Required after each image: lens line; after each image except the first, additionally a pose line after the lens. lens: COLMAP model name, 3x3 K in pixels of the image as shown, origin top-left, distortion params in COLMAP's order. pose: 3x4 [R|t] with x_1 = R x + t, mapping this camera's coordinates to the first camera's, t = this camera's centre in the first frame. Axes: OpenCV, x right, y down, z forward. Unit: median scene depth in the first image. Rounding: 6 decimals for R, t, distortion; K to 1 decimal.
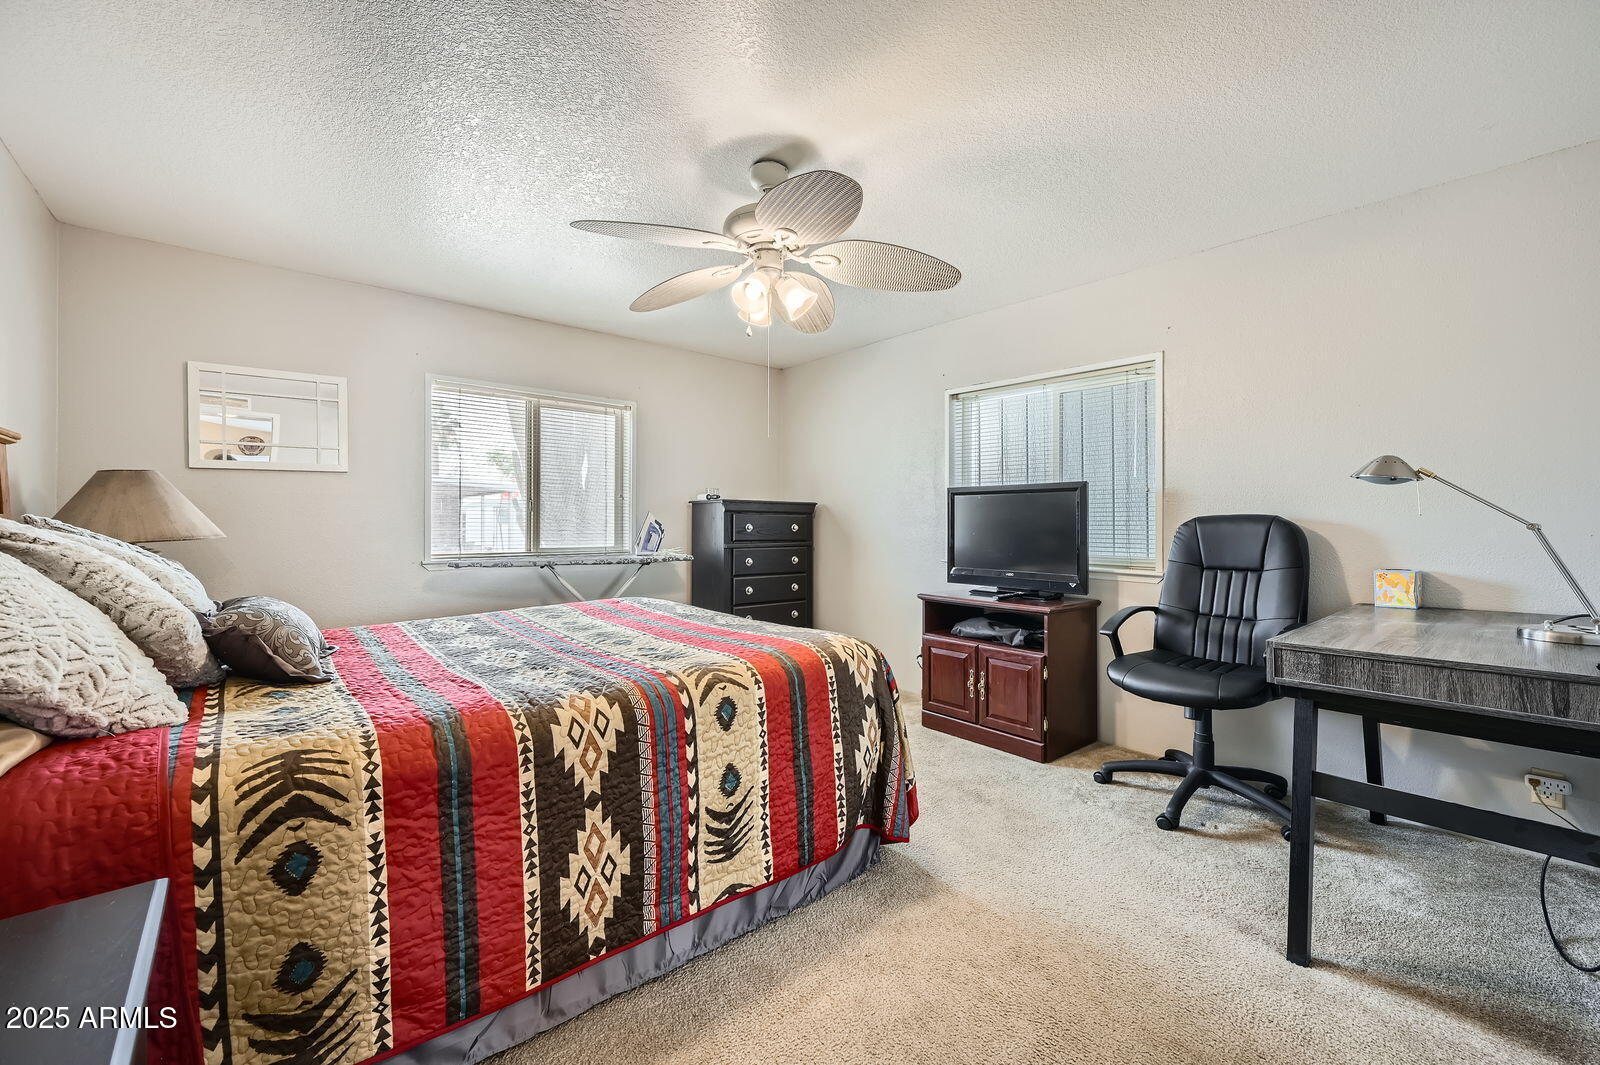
lens RADIAL K [[637.4, 0, 800.0], [0, 637.4, 532.5], [0, 0, 1]] dist [0.000175, 0.000130]
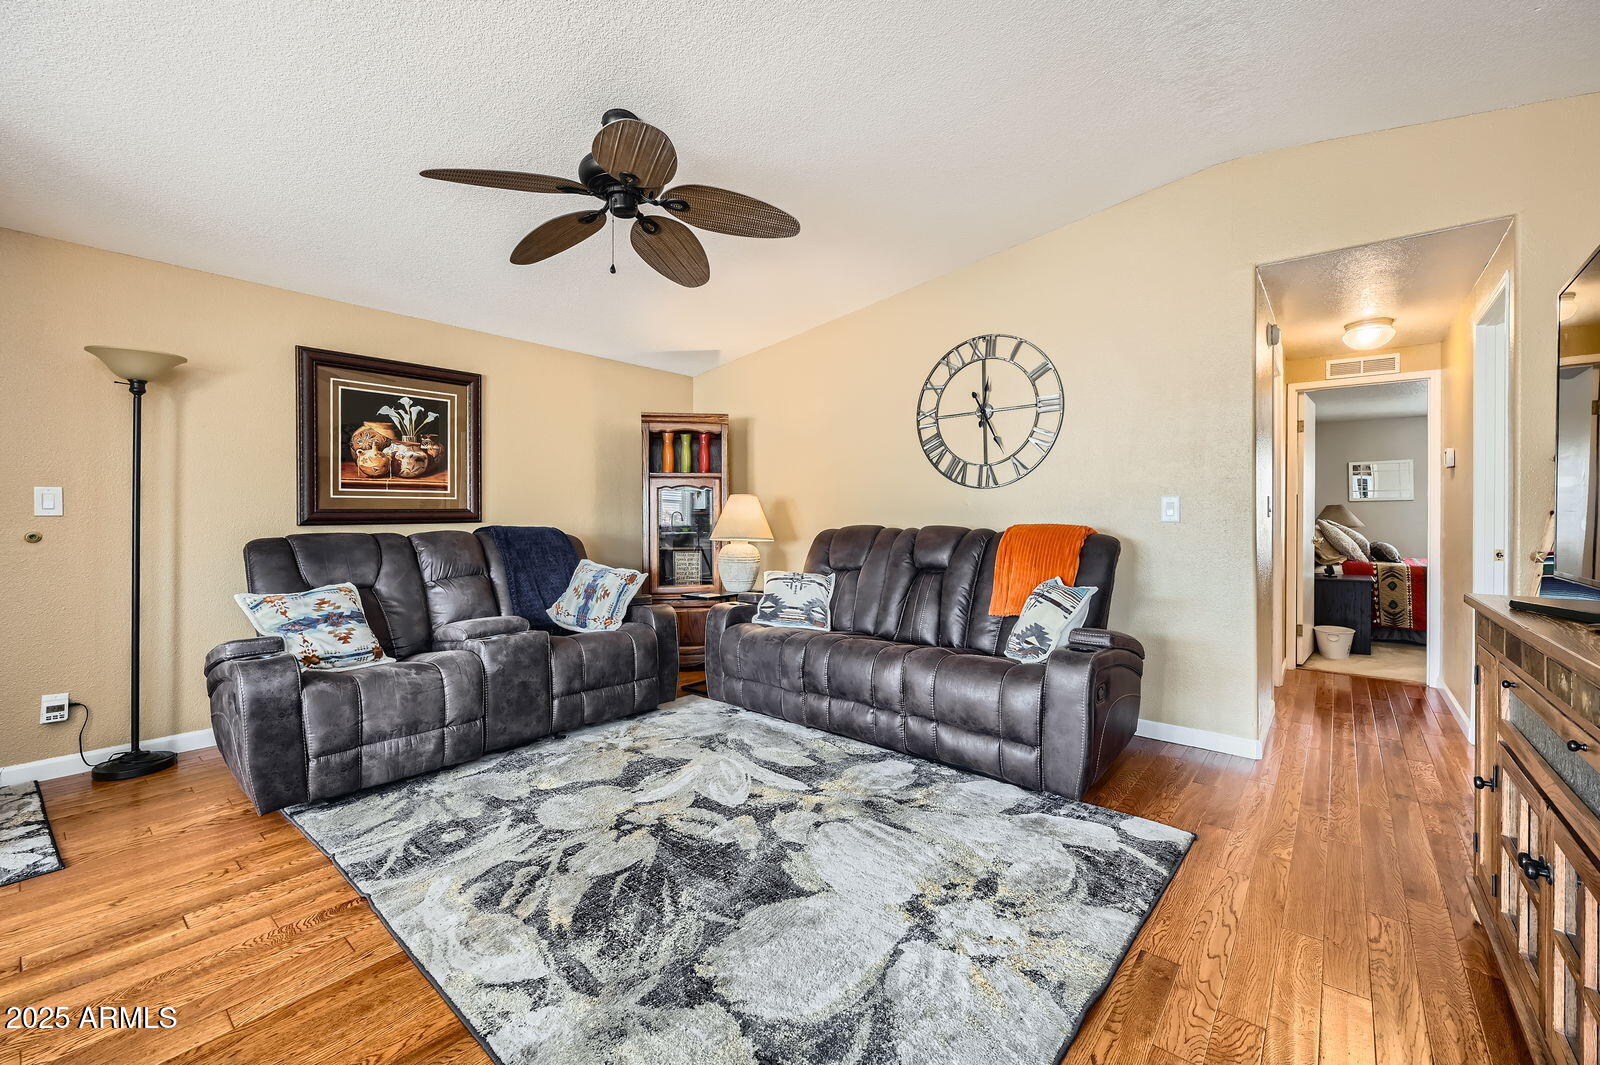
lens RADIAL K [[648.0, 0, 806.4], [0, 648.0, 515.4], [0, 0, 1]] dist [0.000406, 0.000039]
pose [[0.174611, -0.001292, -0.984637, 3.664244], [-0.001768, 0.999997, -0.001625, -0.077072], [0.984636, 0.002025, 0.174608, -4.737204]]
